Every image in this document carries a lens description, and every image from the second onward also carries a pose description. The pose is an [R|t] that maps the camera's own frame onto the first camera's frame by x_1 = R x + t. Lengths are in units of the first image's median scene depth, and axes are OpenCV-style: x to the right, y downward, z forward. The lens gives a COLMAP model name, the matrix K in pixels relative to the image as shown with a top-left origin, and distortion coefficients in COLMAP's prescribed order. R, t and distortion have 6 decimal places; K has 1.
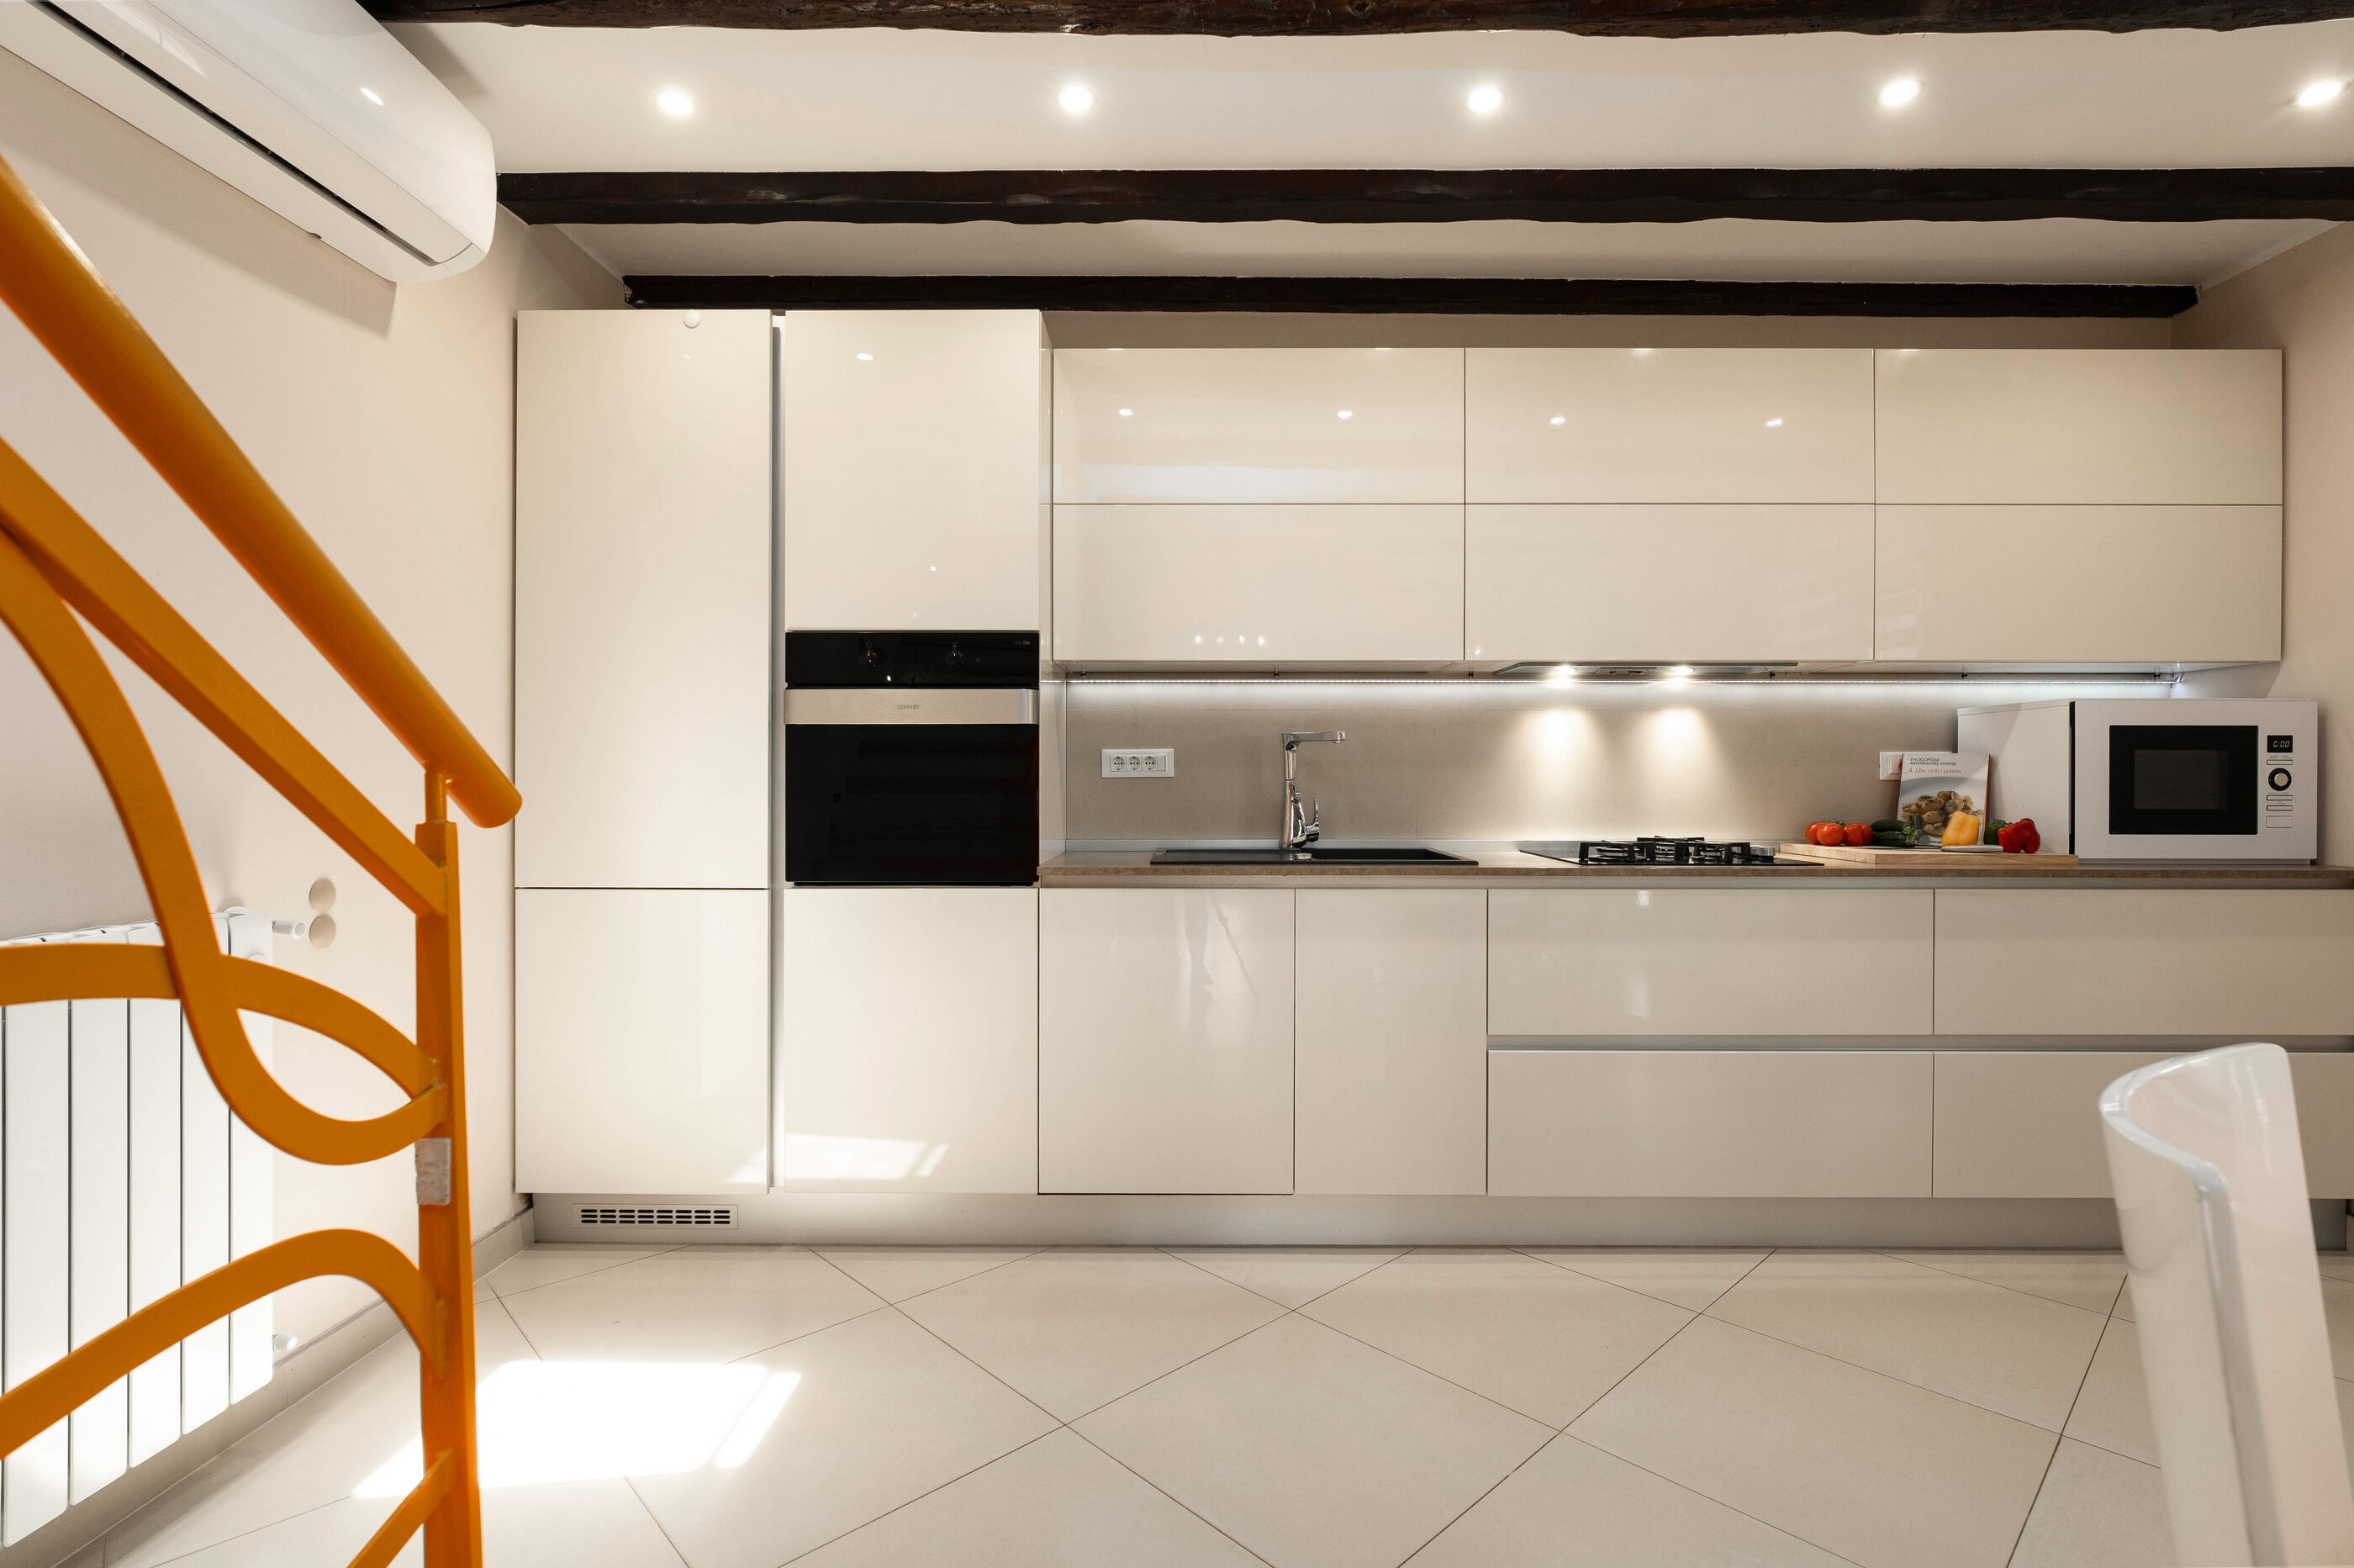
lens RADIAL K [[1103.9, 0, 1158.9], [0, 1103.9, 784.9], [0, 0, 1]] dist [-0.014642, -0.000165]
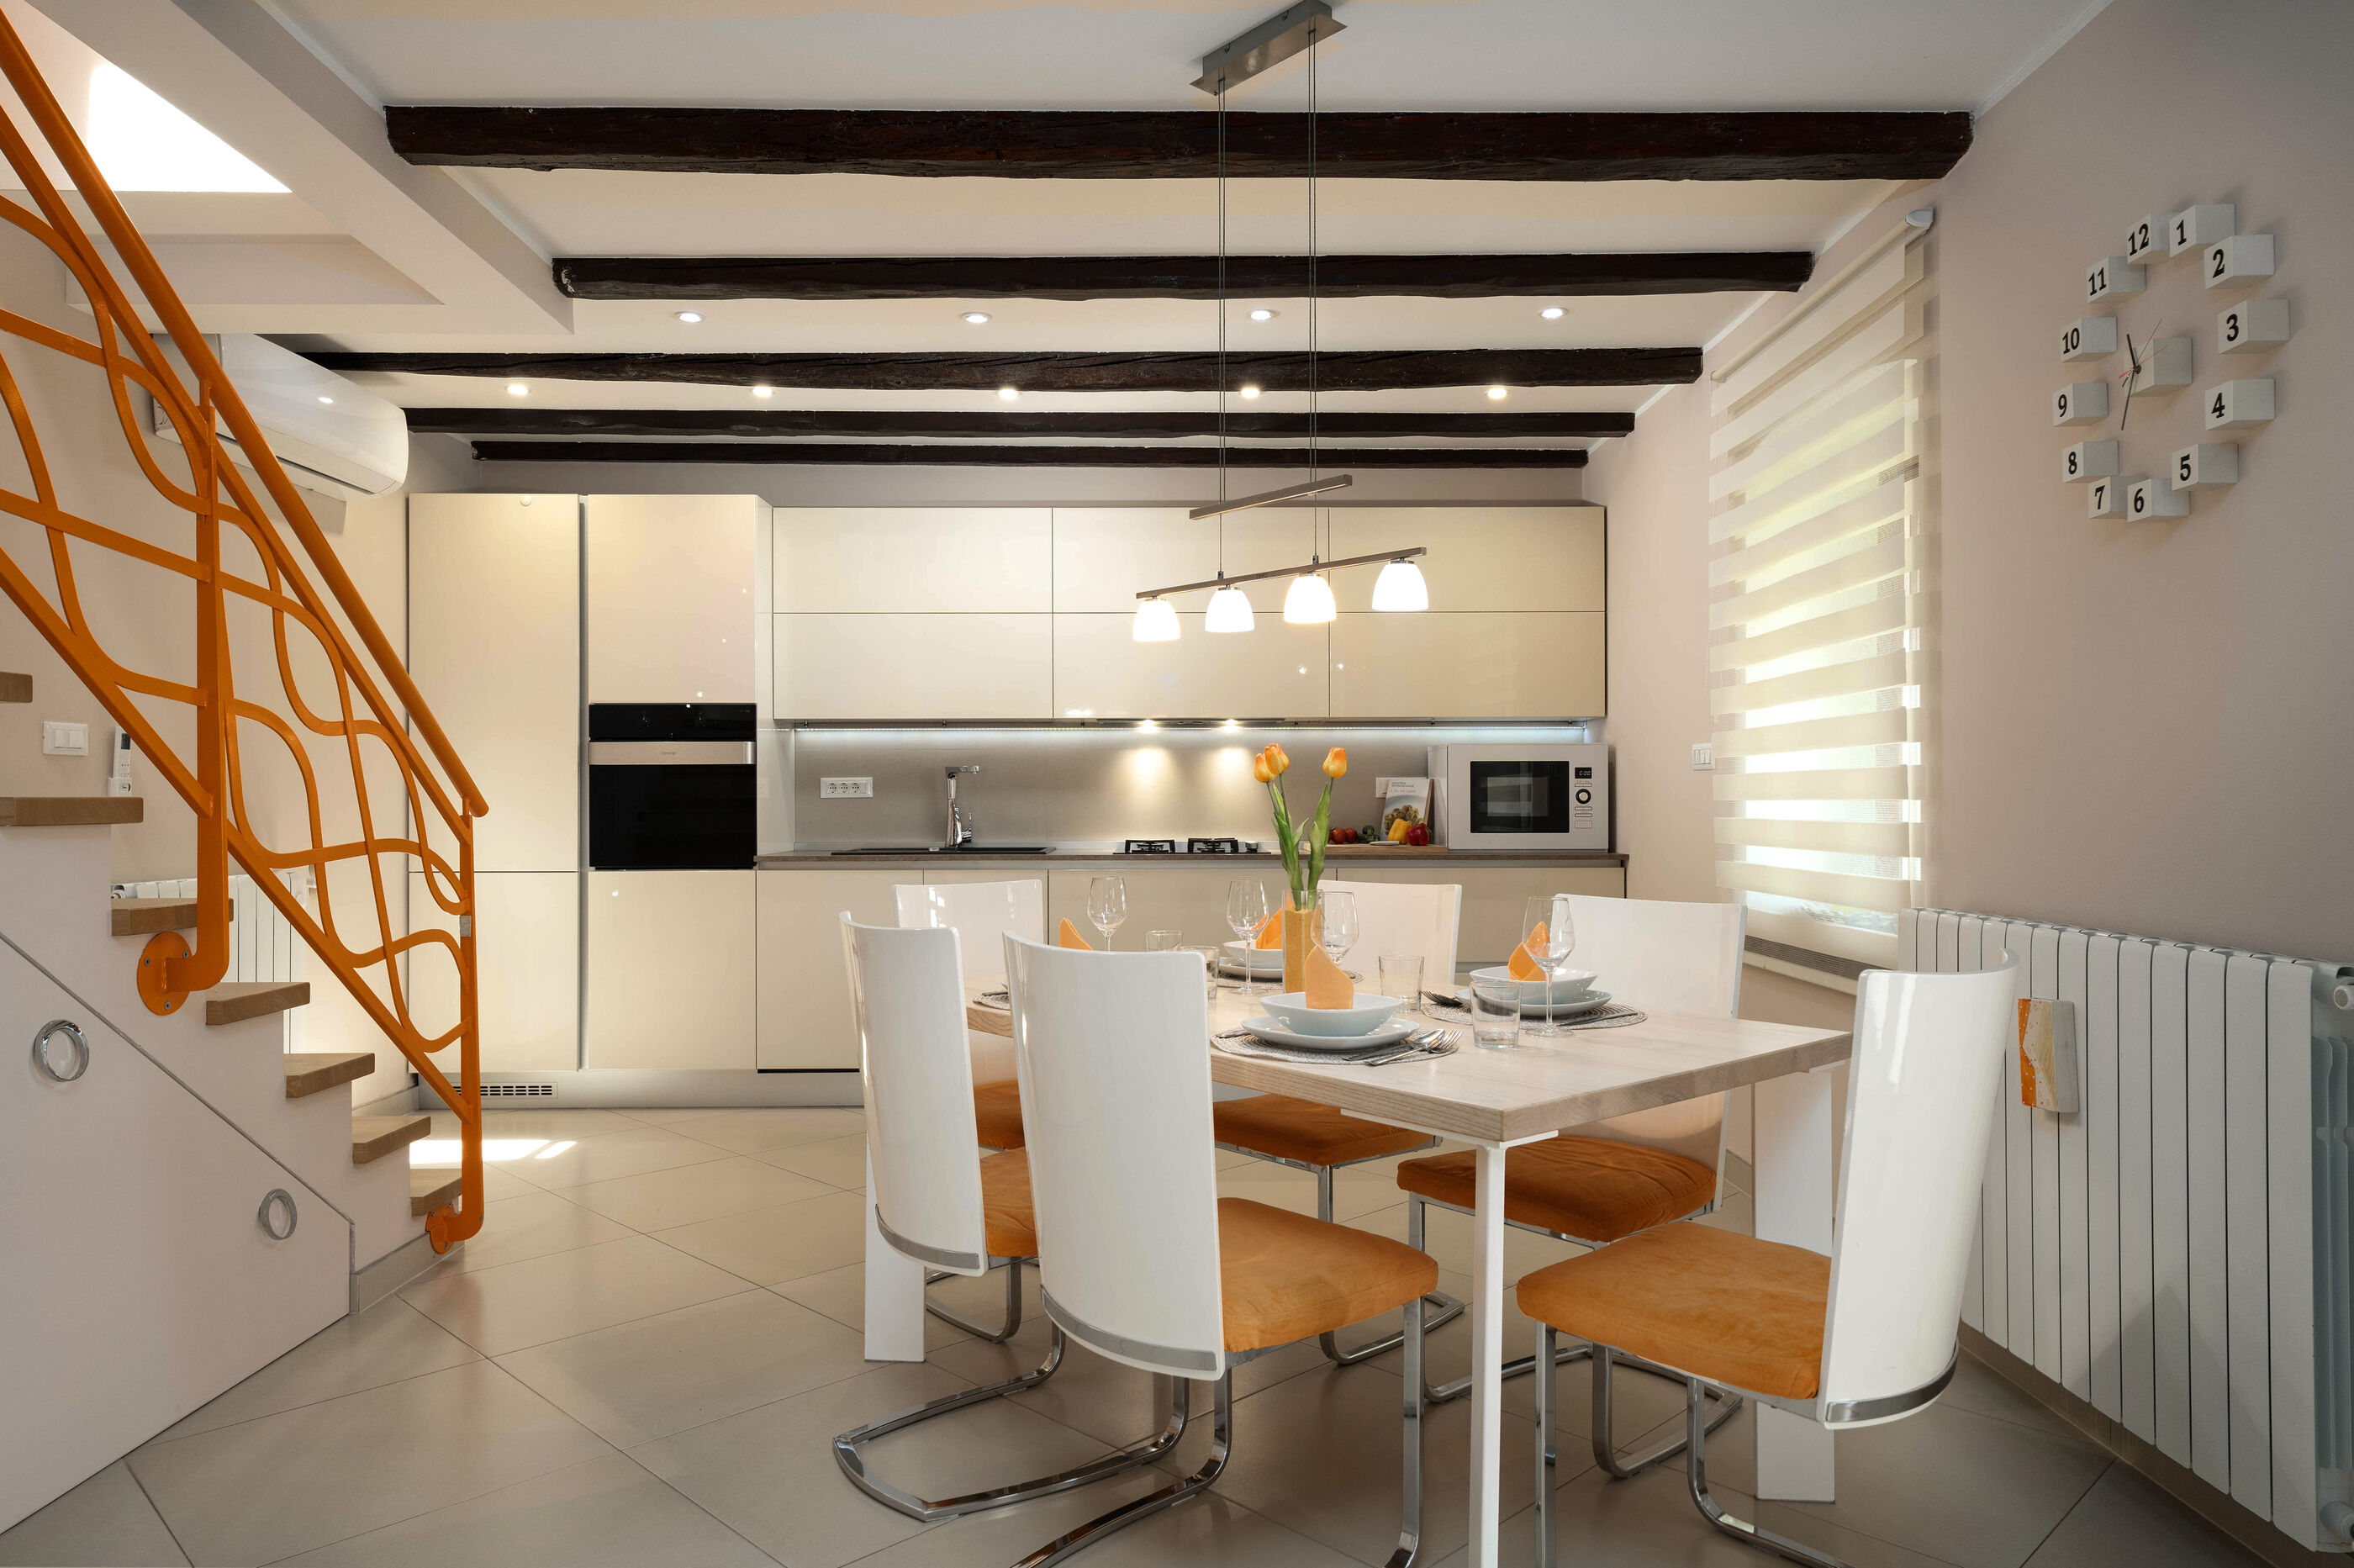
lens RADIAL K [[1533.6, 0, 1193.2], [0, 1533.6, 794.9], [0, 0, 1]] dist [0.001400, -0.009243]
pose [[0.999338, -0.003973, 0.036151, 0.407340], [0.004201, 0.999972, -0.006210, 0.003938], [-0.036125, 0.006358, 0.999327, -1.117181]]
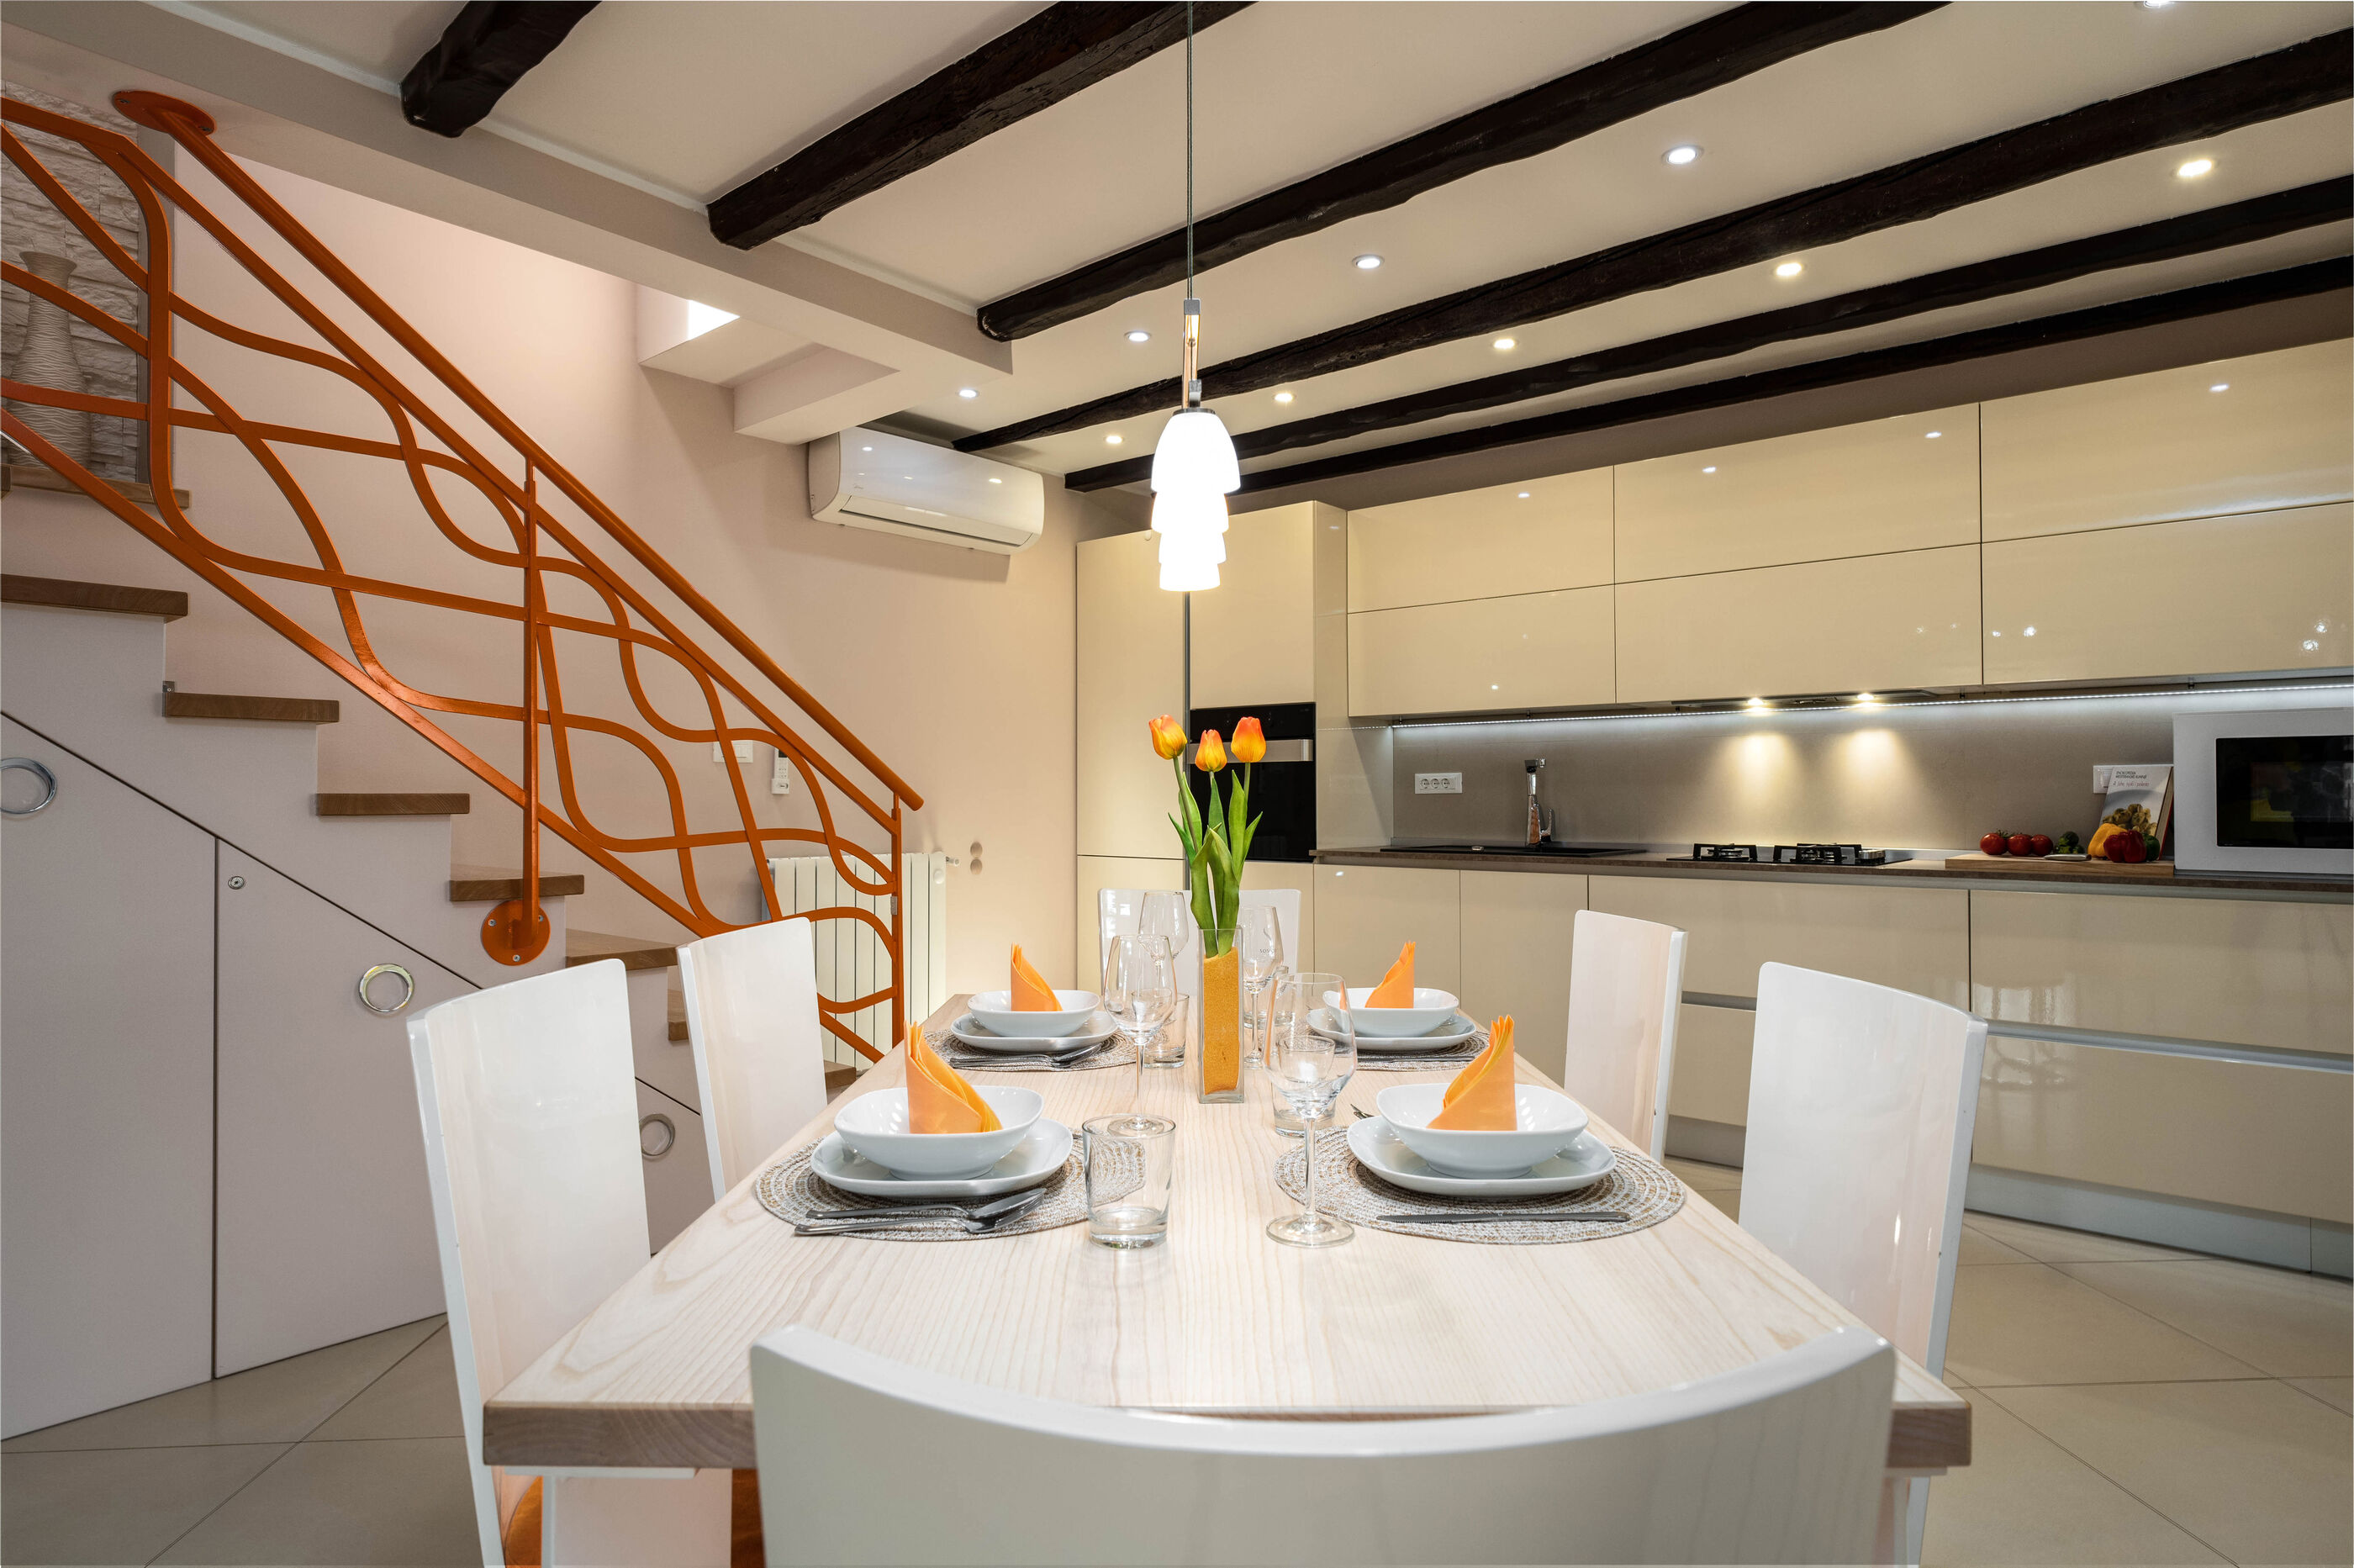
lens RADIAL K [[1292.4, 0, 1164.5], [0, 1292.4, 789.8], [0, 0, 1]] dist [-0.001079, -0.002764]
pose [[0.762573, -0.005867, -0.646875, 0.898267], [0.000371, 0.999963, -0.008632, 0.002808], [0.646902, 0.006343, 0.762547, -0.541510]]
